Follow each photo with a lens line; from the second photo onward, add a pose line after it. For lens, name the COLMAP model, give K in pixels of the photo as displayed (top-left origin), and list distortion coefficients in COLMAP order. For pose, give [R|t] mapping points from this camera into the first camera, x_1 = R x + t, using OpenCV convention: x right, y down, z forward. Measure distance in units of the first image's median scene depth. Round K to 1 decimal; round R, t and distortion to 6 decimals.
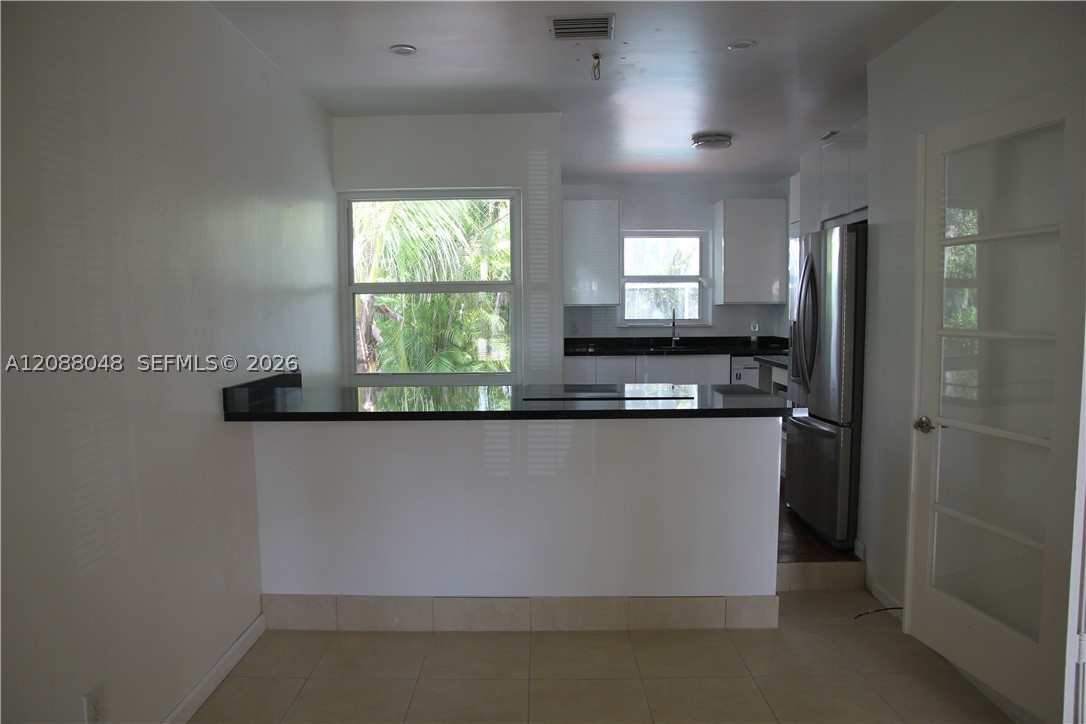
lens RADIAL K [[746.7, 0, 537.4], [0, 746.7, 365.6], [0, 0, 1]] dist [-0.096369, 0.019915]
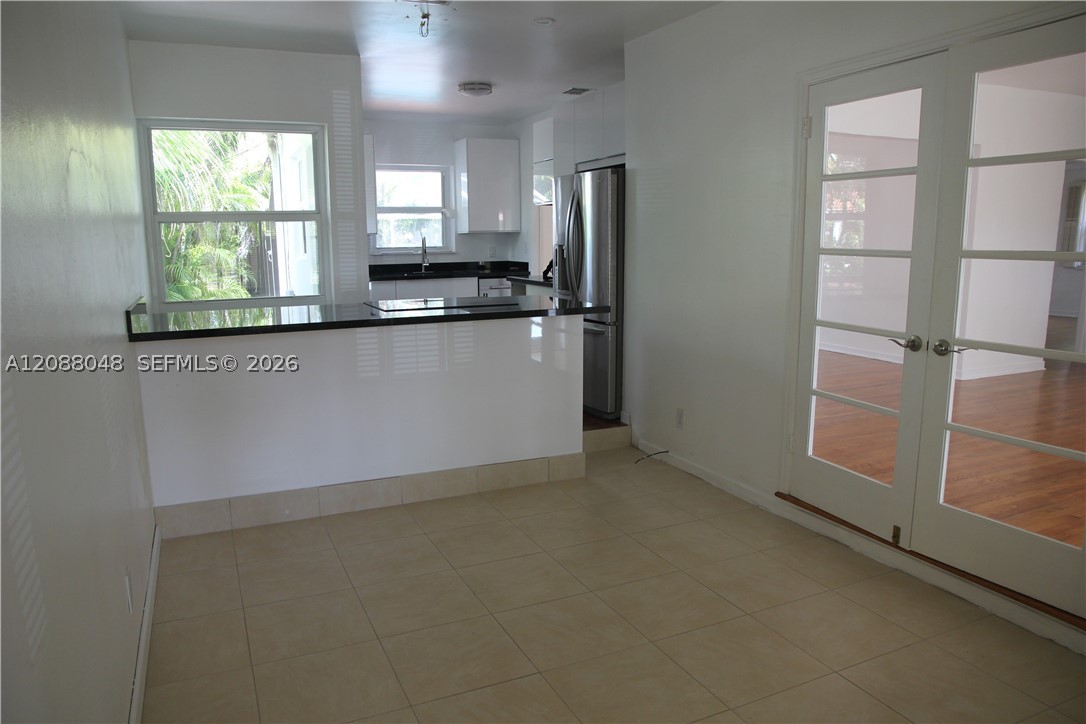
lens RADIAL K [[746.7, 0, 538.8], [0, 746.7, 357.0], [0, 0, 1]] dist [-0.096369, 0.019915]
pose [[0.905338, -0.066825, 0.419402, -0.180385], [0.033670, 0.995729, 0.085971, 0.014993], [-0.423355, -0.063712, 0.903721, -0.102452]]
